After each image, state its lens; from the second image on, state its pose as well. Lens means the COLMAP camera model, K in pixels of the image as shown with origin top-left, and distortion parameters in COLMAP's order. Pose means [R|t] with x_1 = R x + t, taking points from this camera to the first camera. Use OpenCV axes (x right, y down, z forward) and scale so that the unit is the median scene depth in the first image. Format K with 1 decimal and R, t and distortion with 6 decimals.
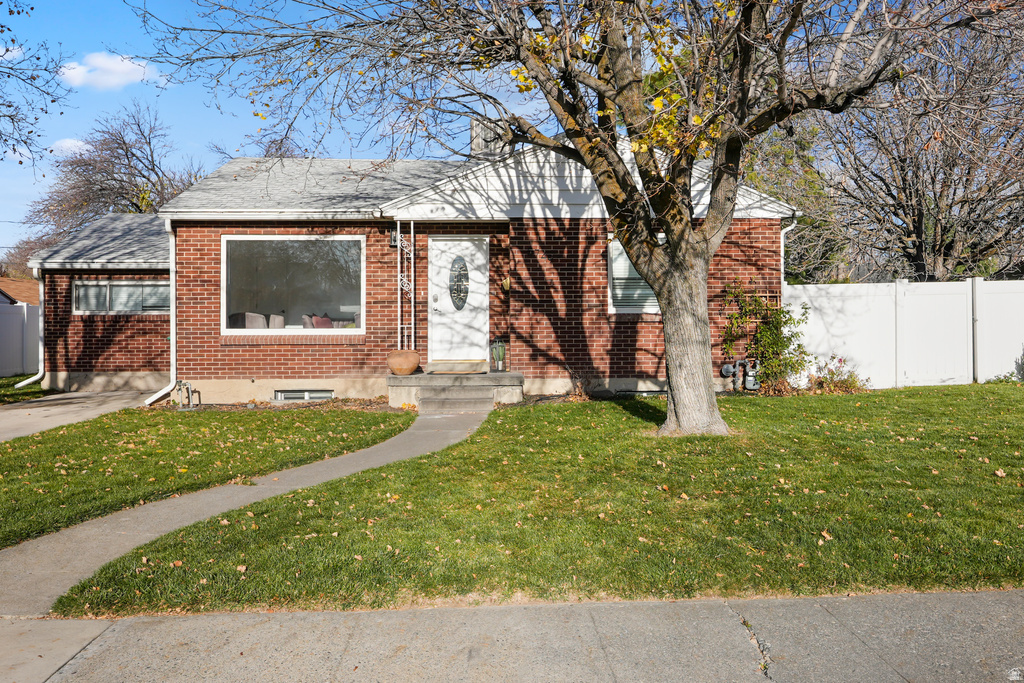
lens RADIAL K [[817.9, 0, 510.5], [0, 817.9, 323.6], [0, 0, 1]] dist [-0.000348, 0.000143]
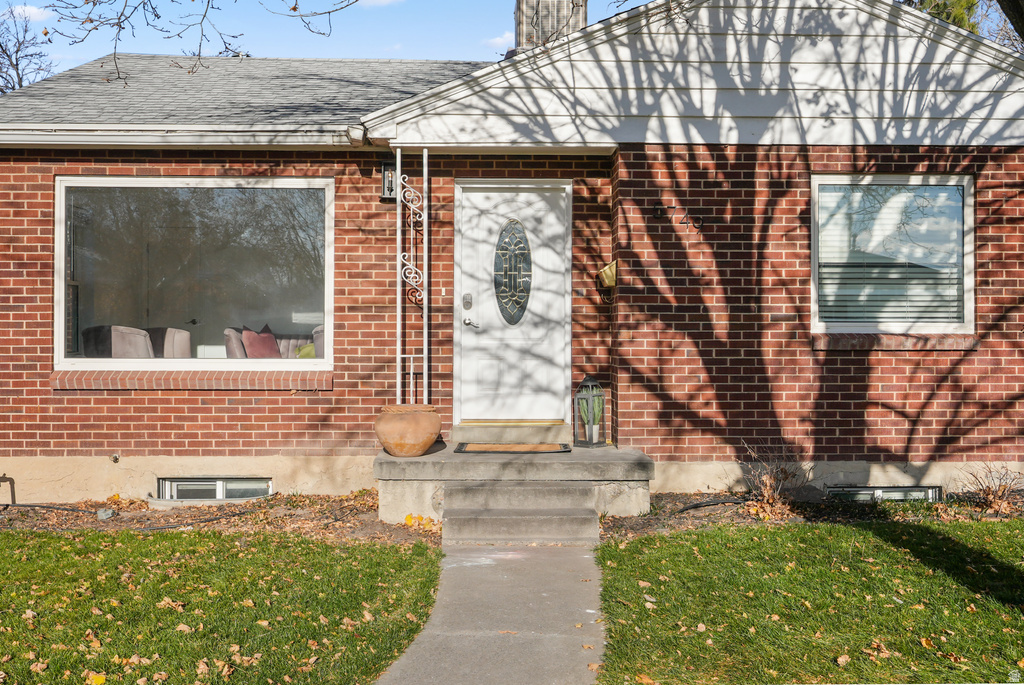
lens RADIAL K [[1011.3, 0, 512.0], [0, 1011.3, 342.5], [0, 0, 1]] dist [-0.003663, -0.000650]
pose [[0.999955, 0.005638, -0.007666, -0.060828], [-0.005542, 0.999906, 0.012572, -0.013434], [0.007736, -0.012529, 0.999892, 0.369978]]
